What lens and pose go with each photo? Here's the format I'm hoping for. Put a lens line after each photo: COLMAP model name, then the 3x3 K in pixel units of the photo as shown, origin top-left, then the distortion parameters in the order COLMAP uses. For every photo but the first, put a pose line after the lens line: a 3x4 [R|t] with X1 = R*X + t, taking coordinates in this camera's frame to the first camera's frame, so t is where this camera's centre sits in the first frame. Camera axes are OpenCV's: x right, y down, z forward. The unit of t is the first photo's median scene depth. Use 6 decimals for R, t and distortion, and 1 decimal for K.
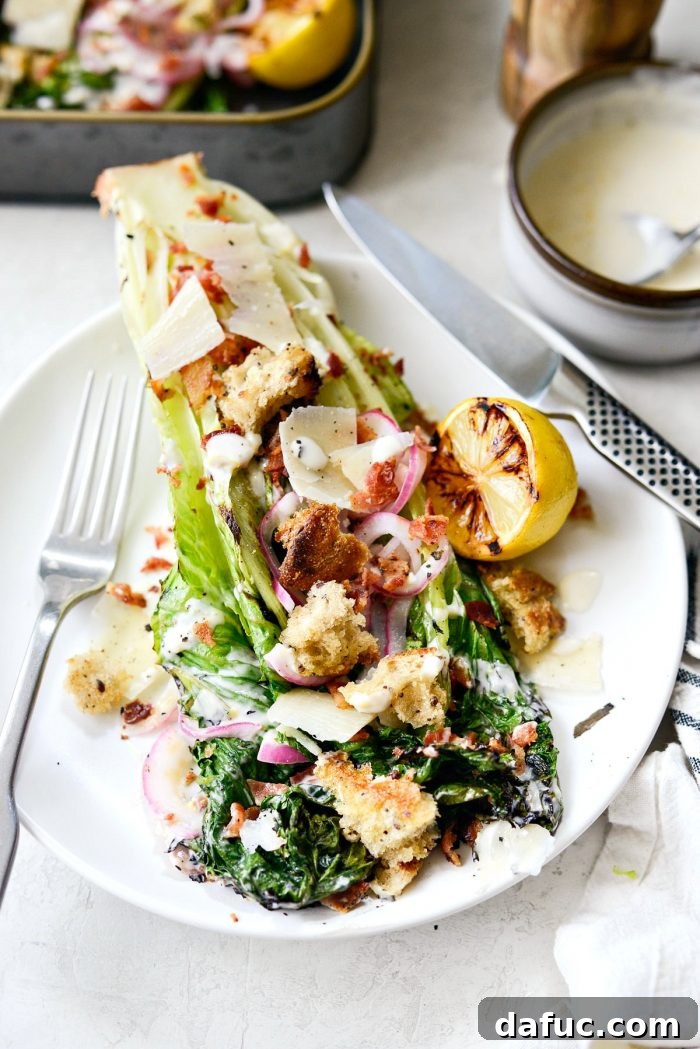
lens RADIAL K [[1664.2, 0, 350.0], [0, 1664.2, 524.5], [0, 0, 1]] dist [-0.087295, 0.022589]
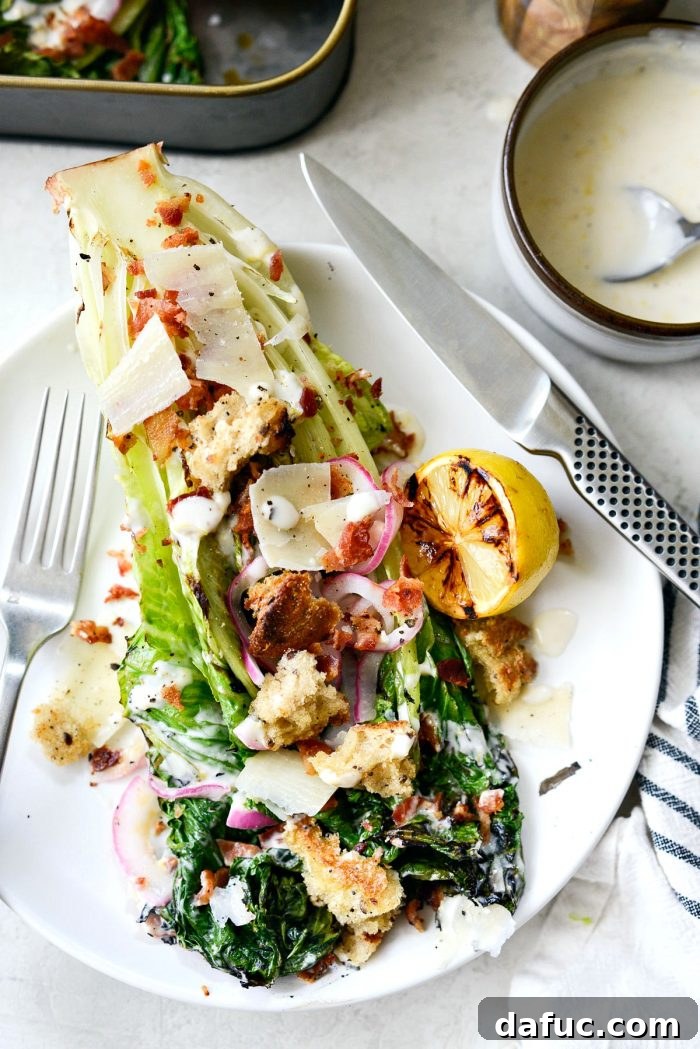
lens RADIAL K [[1664.2, 0, 350.0], [0, 1664.2, 524.5], [0, 0, 1]] dist [-0.087295, 0.022589]
pose [[0.999286, 0.015444, 0.034490, -0.017840], [-0.025495, 0.949205, 0.313625, -0.341297], [-0.027894, -0.314281, 0.948920, 0.094291]]
